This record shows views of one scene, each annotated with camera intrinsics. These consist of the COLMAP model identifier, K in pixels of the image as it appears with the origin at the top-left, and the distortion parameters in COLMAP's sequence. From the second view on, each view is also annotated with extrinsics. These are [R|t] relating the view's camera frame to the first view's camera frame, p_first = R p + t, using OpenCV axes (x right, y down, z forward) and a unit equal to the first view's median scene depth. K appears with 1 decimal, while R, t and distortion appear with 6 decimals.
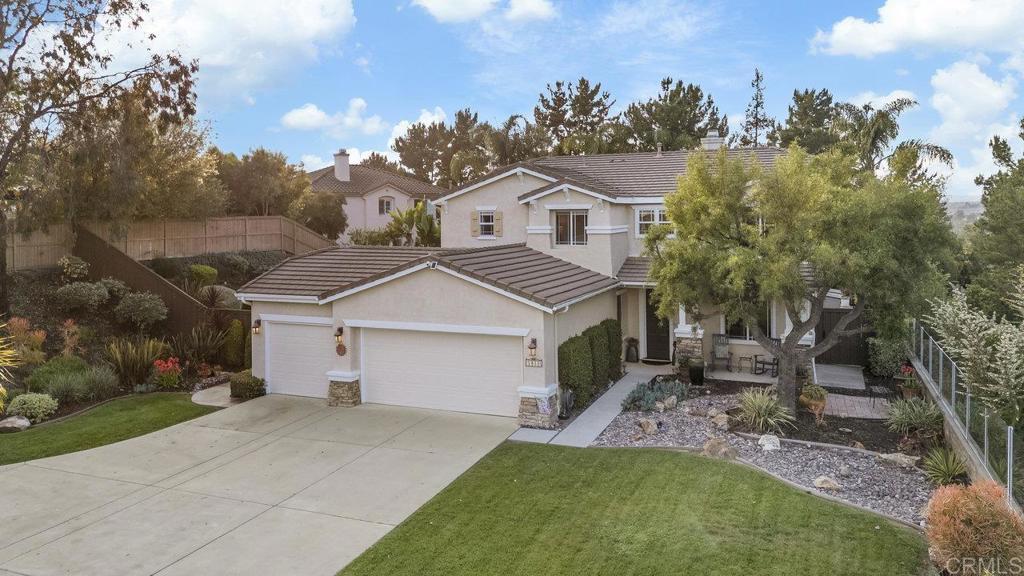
lens RADIAL K [[738.3, 0, 511.1], [0, 738.3, 285.9], [0, 0, 1]] dist [0.066431, -0.027308]
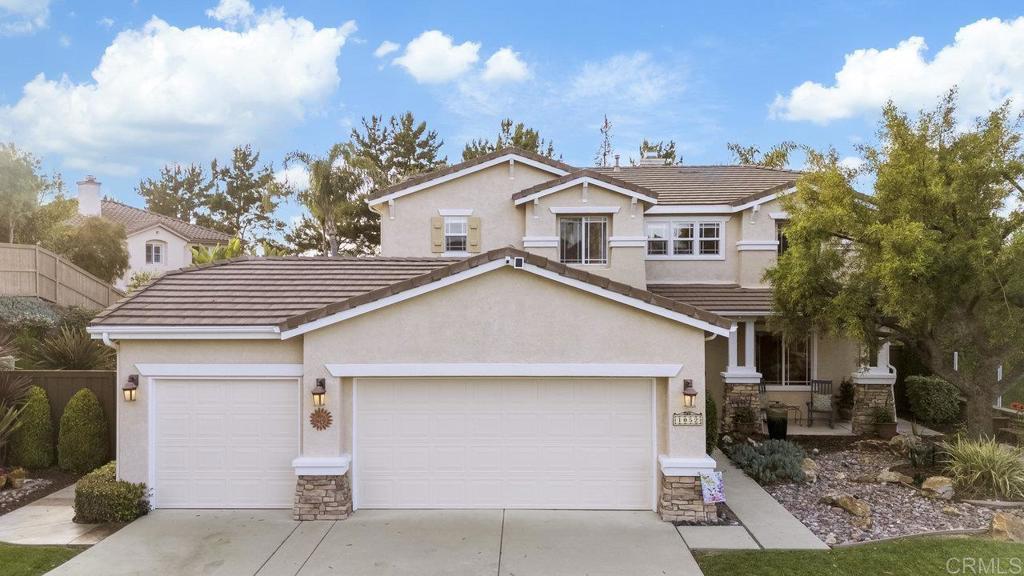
lens RADIAL K [[738.3, 0, 512.5], [0, 738.3, 328.7], [0, 0, 1]] dist [0.066431, -0.027308]
pose [[0.935823, -0.010861, 0.352302, -0.272287], [0.027226, 0.998766, -0.041531, 0.041769], [-0.351416, 0.048457, 0.934965, 0.387235]]
